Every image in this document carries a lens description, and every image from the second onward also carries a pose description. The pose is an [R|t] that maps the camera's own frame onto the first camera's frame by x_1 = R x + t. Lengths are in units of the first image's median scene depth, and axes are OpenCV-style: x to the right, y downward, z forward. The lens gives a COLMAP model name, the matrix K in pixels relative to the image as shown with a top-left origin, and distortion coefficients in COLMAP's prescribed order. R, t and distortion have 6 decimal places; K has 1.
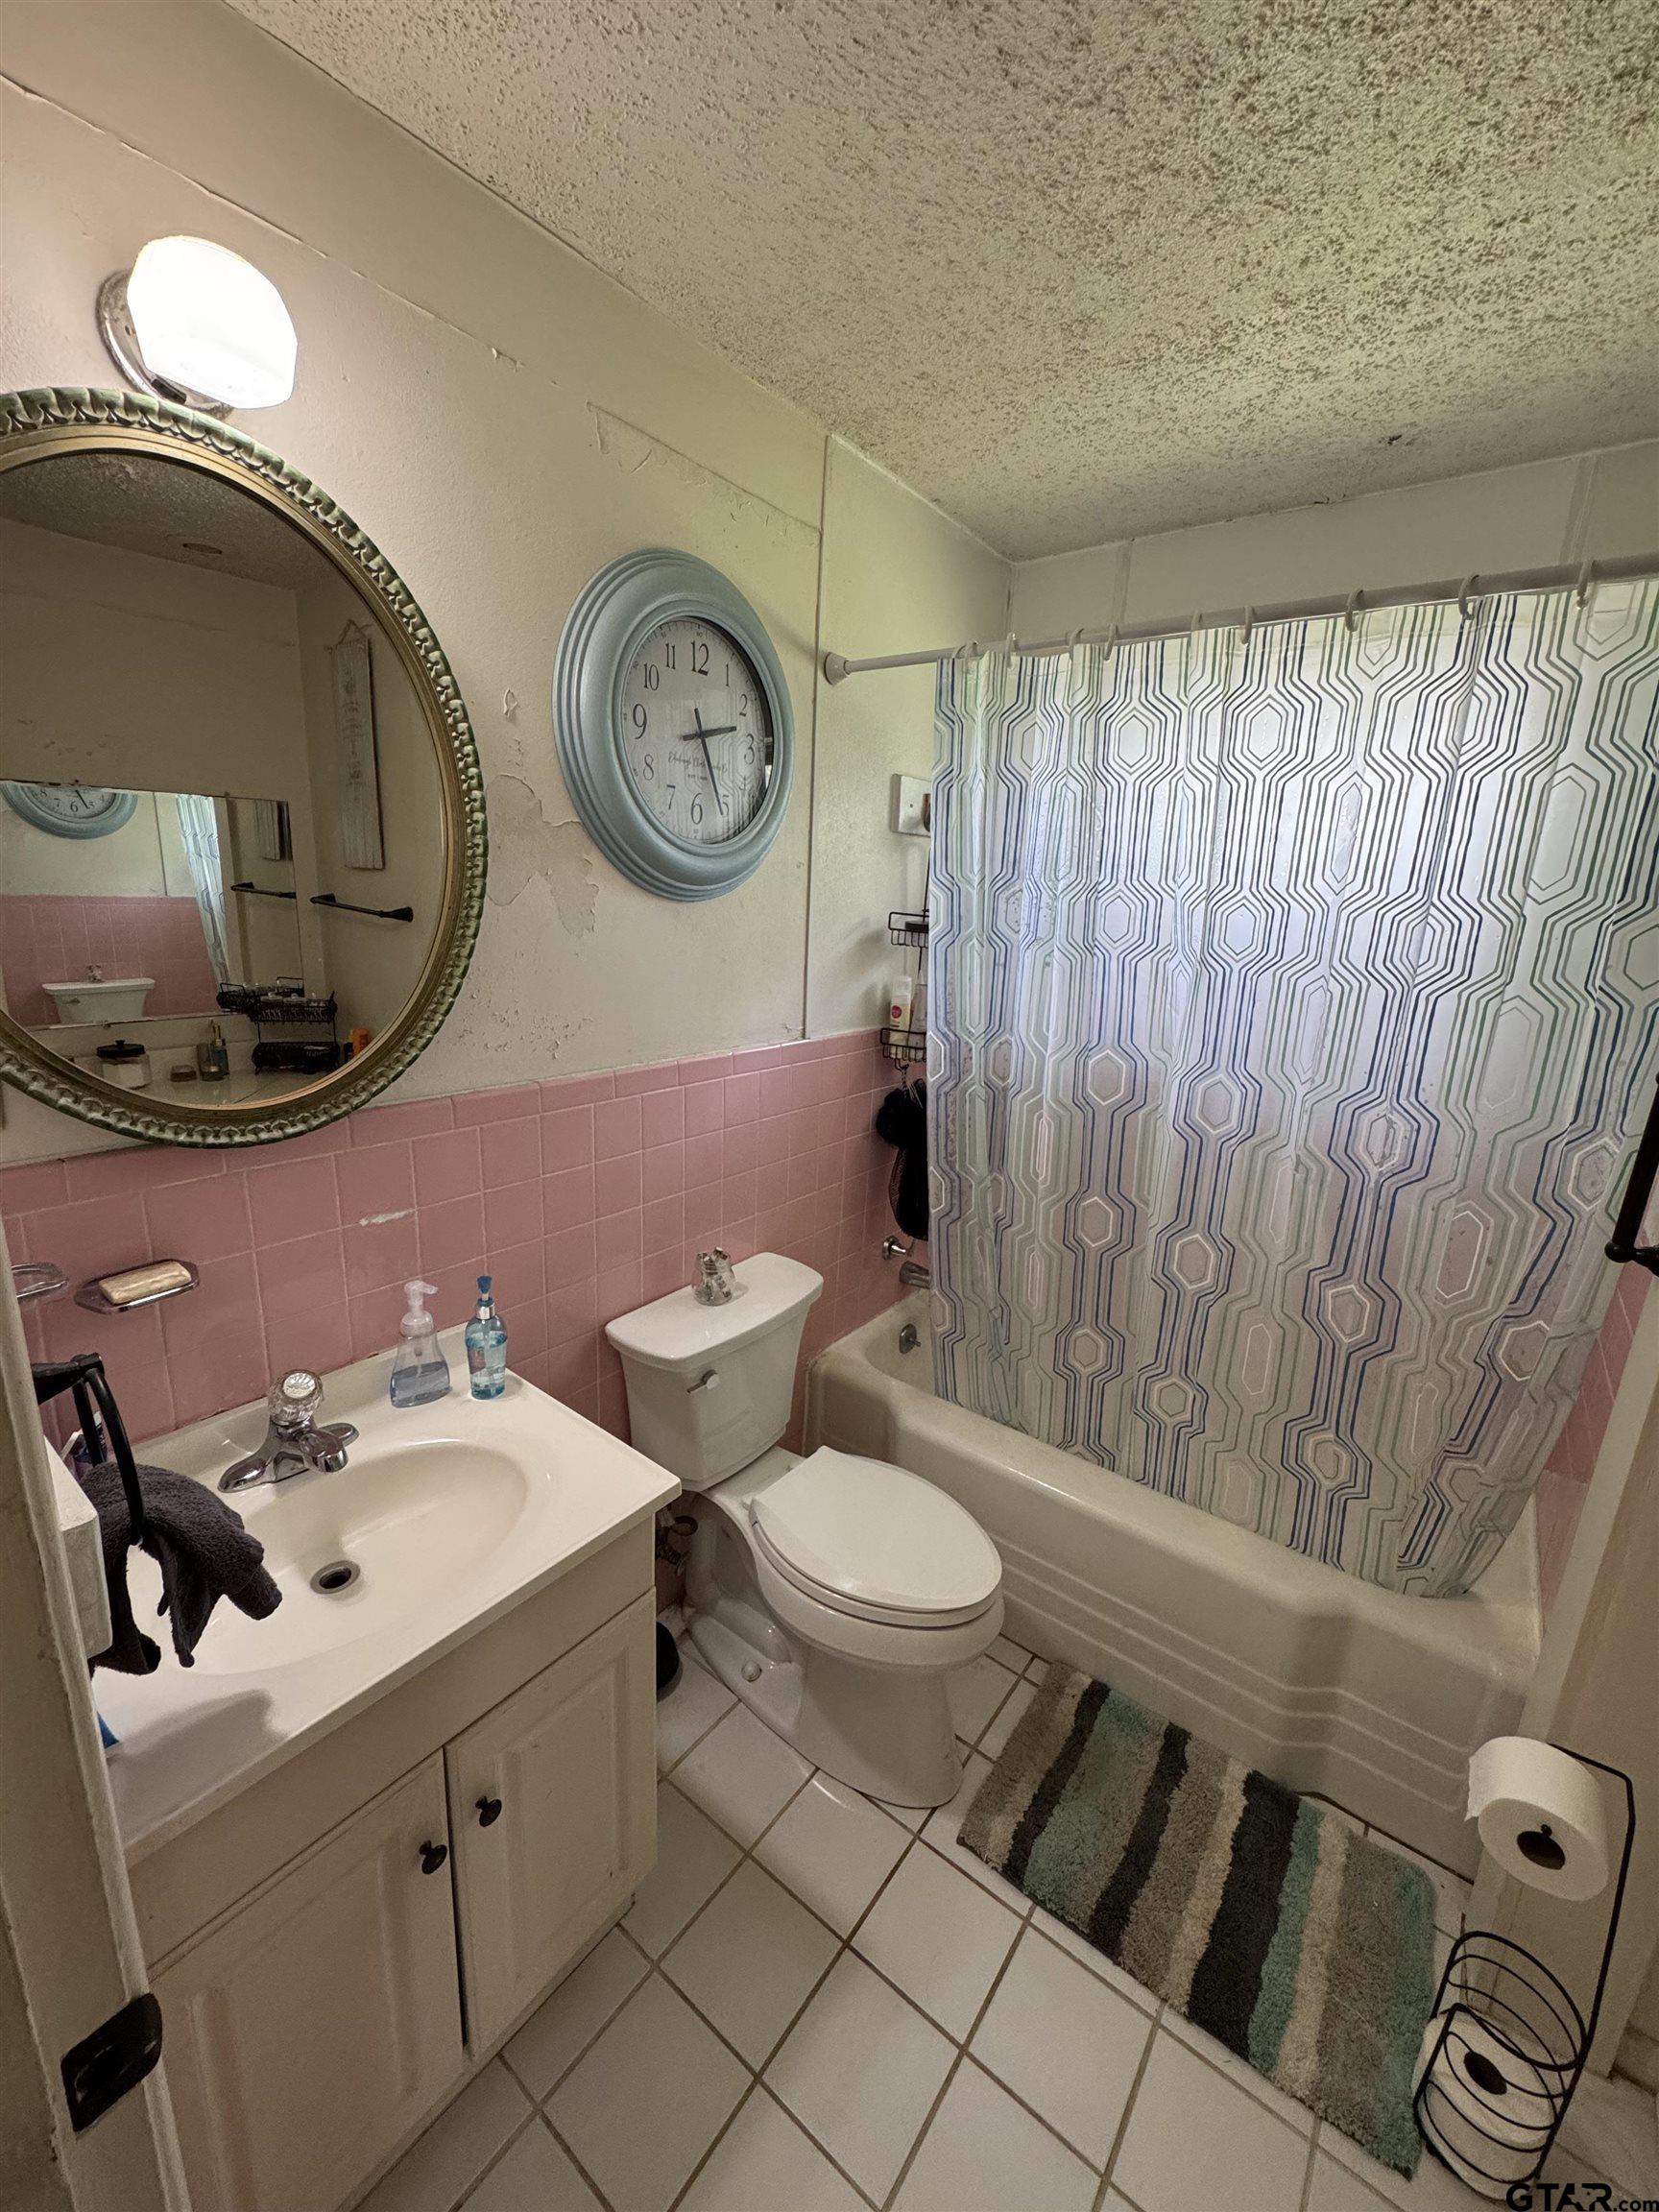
lens RADIAL K [[885.0, 0, 829.0], [0, 885.0, 1104.3], [0, 0, 1]] dist [-0.001447, 0.000862]
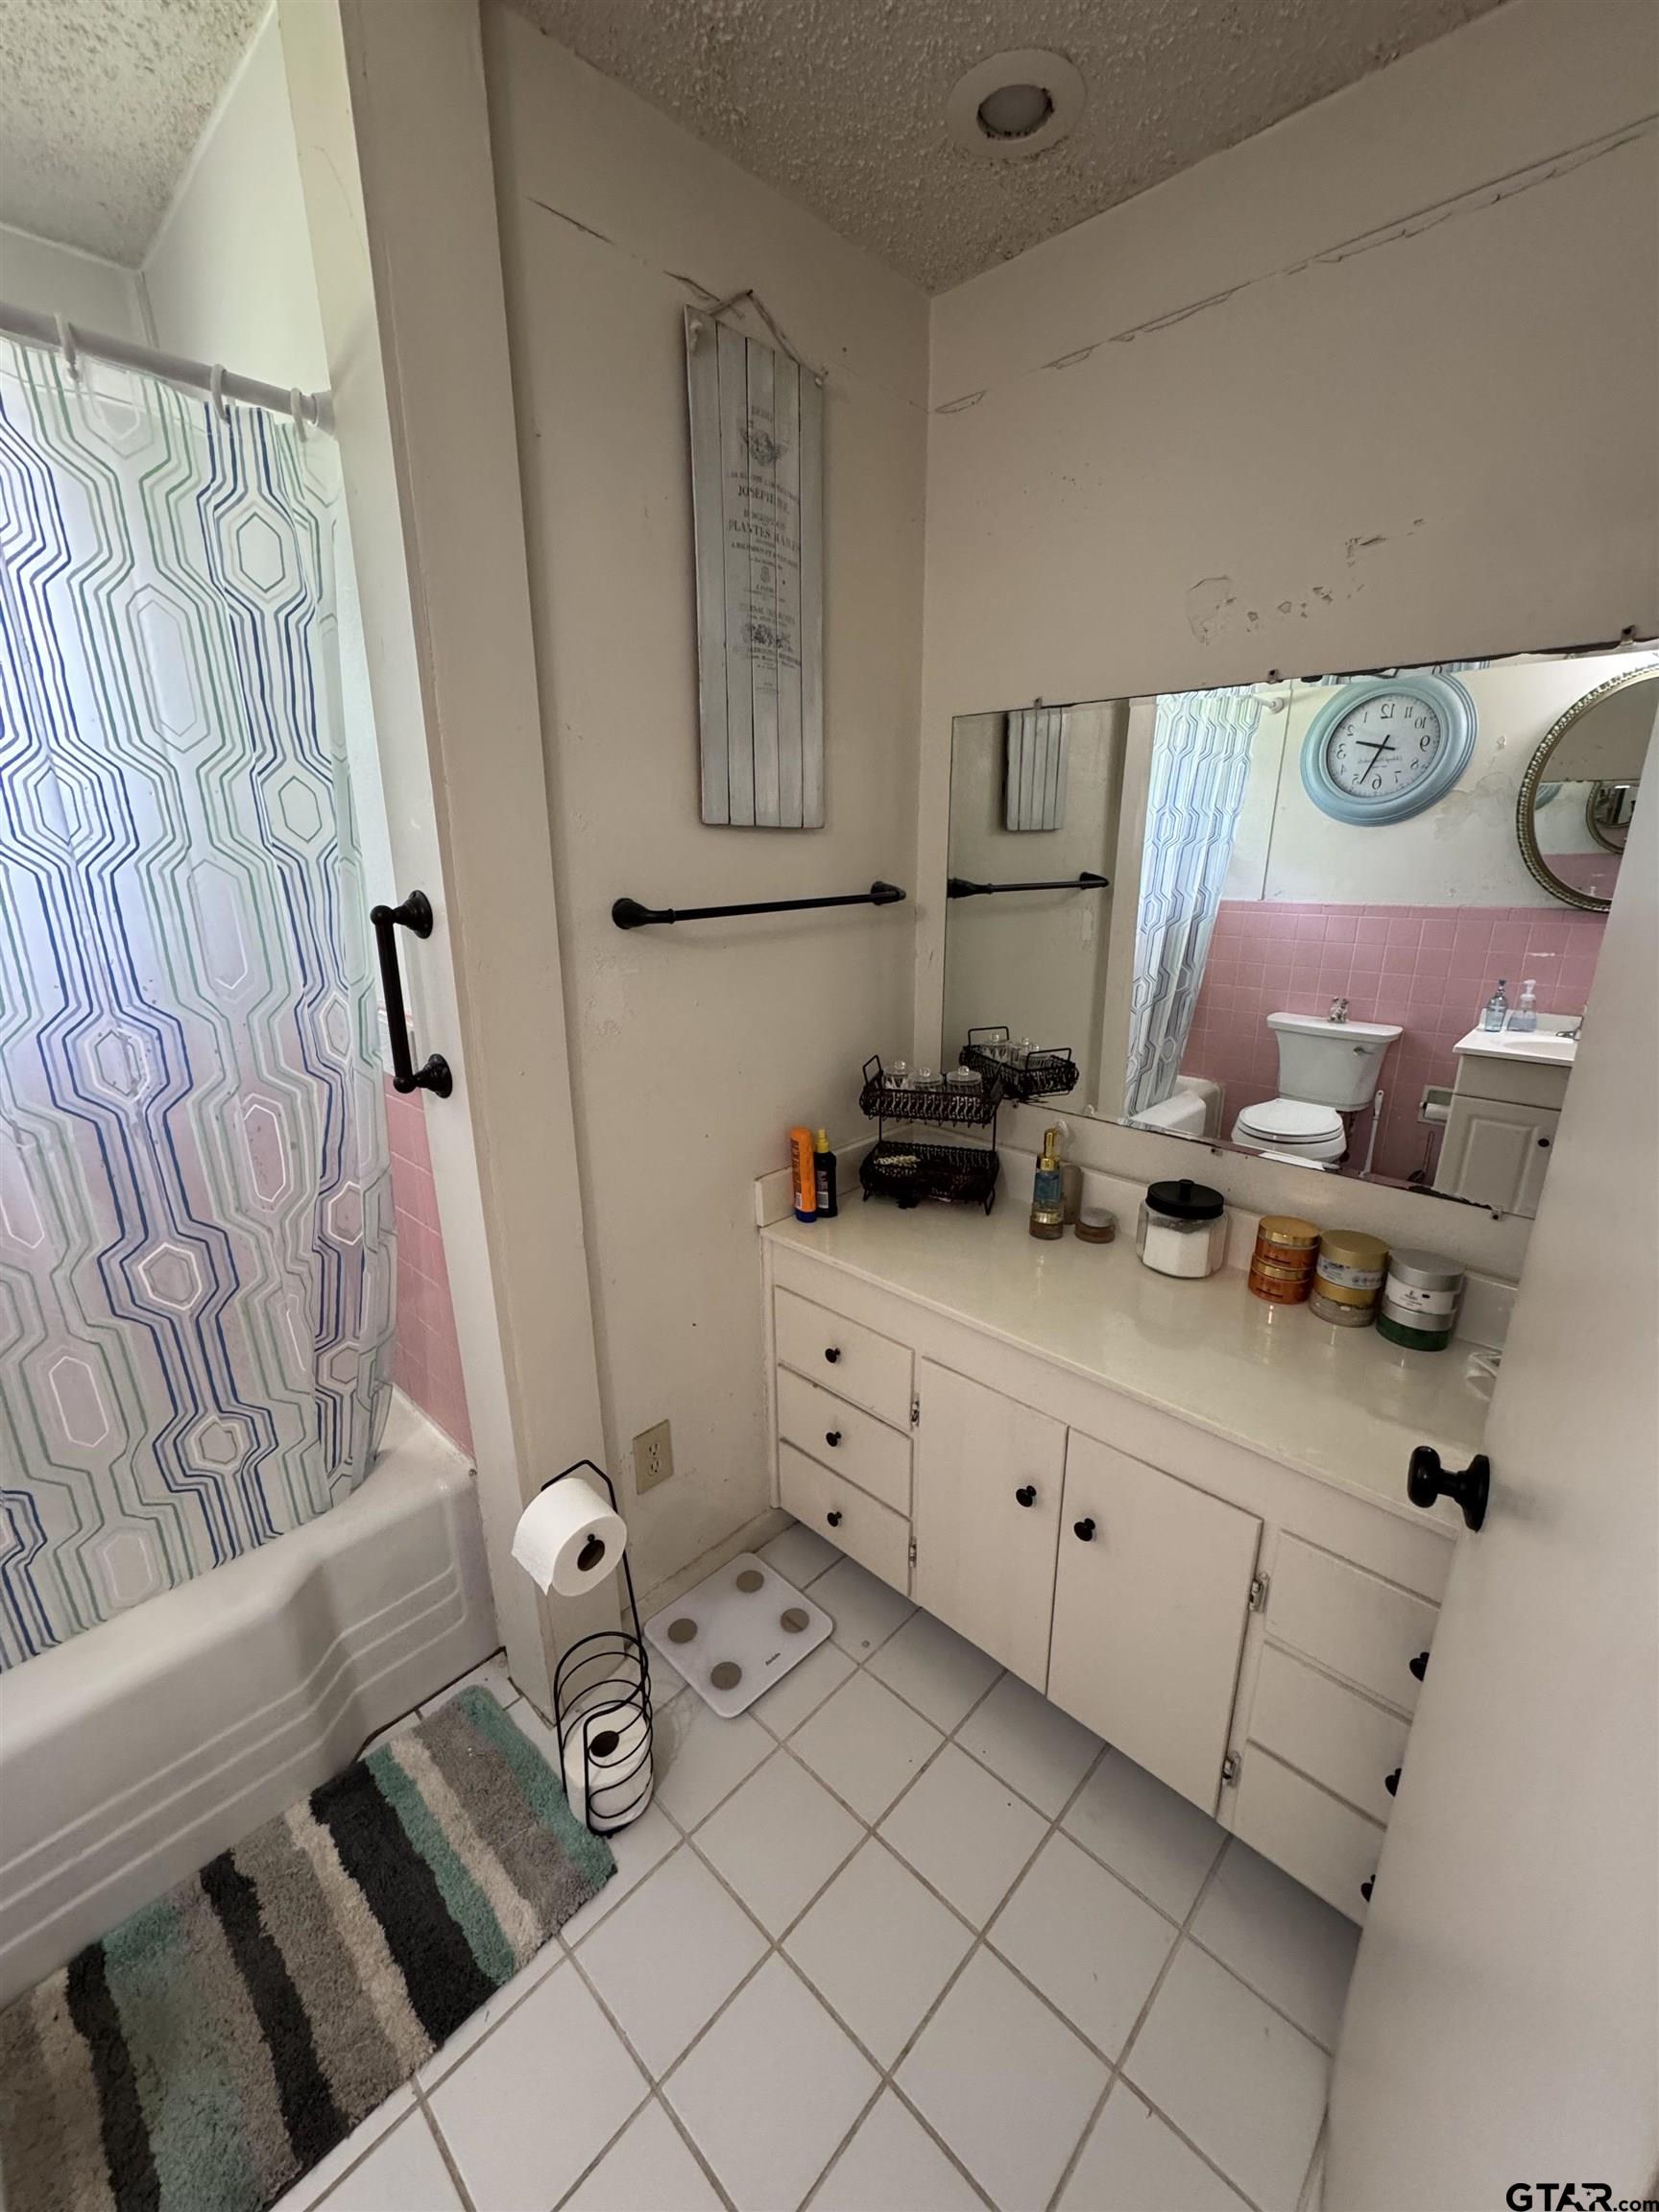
lens RADIAL K [[885.0, 0, 829.0], [0, 885.0, 1104.3], [0, 0, 1]] dist [-0.001447, 0.000862]
pose [[0.106245, -0.329951, 0.938000, -0.062743], [0.250136, 0.921872, 0.295946, -0.001332], [-0.962364, 0.203185, 0.180477, 0.237348]]
